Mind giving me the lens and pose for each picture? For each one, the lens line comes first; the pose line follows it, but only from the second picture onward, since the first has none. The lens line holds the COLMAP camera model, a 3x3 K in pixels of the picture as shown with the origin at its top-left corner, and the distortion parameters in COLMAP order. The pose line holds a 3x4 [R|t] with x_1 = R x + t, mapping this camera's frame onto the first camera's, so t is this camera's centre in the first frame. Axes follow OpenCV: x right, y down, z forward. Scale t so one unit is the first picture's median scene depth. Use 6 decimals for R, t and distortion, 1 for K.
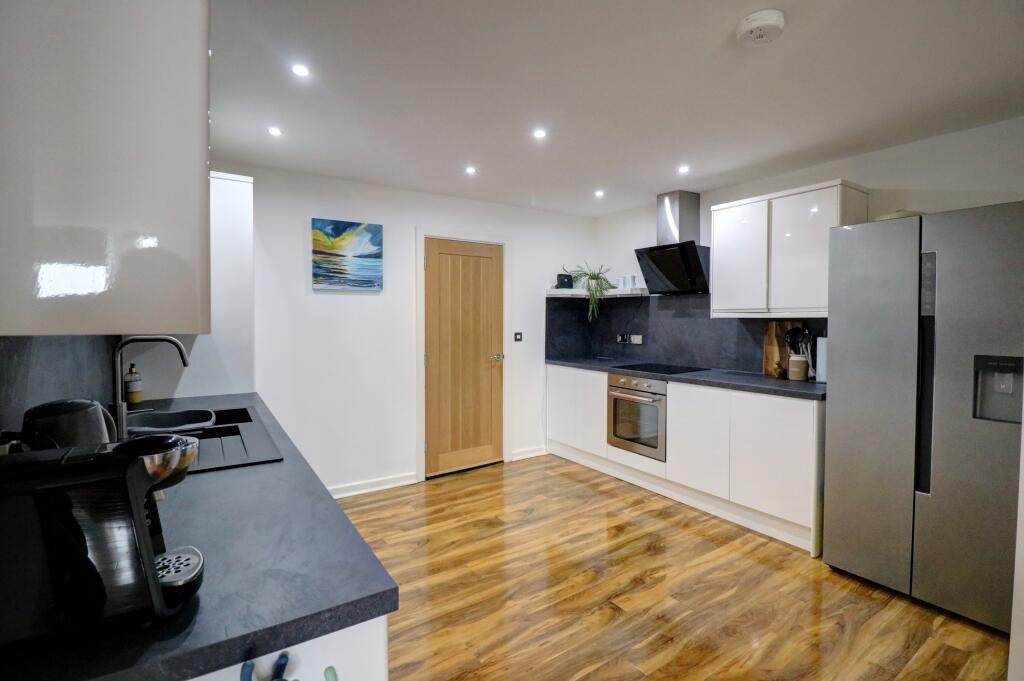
lens RADIAL K [[493.5, 0, 517.3], [0, 493.5, 330.3], [0, 0, 1]] dist [-0.002990, -0.013832]
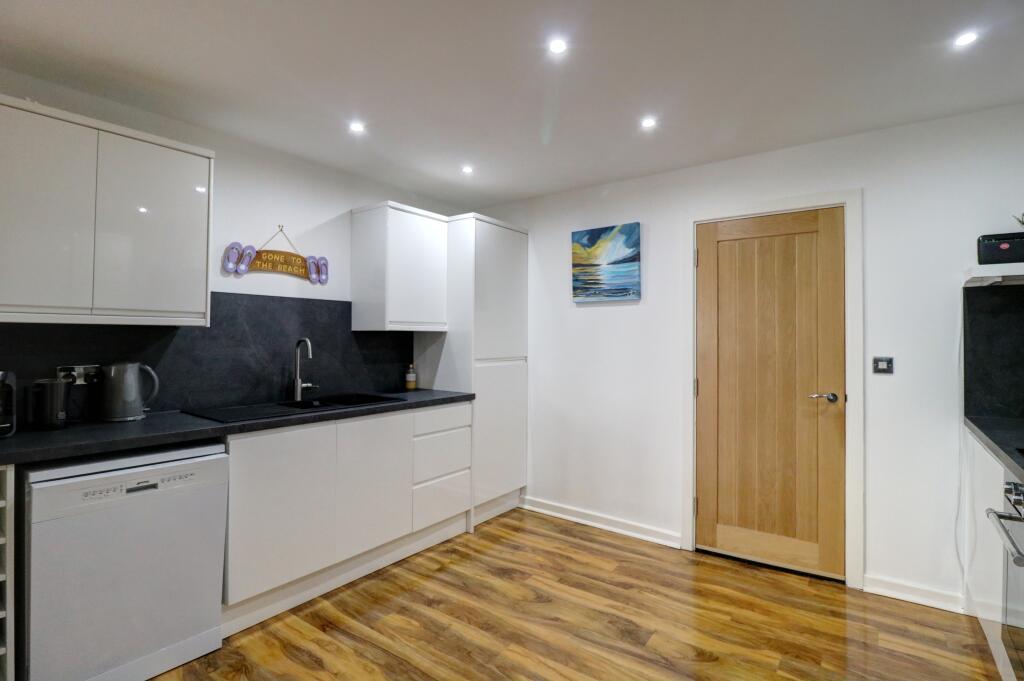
lens RADIAL K [[493.5, 0, 517.3], [0, 493.5, 330.3], [0, 0, 1]] dist [-0.002990, -0.013832]
pose [[0.324093, -0.015913, -0.945891, 0.473097], [-0.033395, 0.999043, -0.028250, 0.003995], [0.945436, 0.040744, 0.323251, 0.550634]]
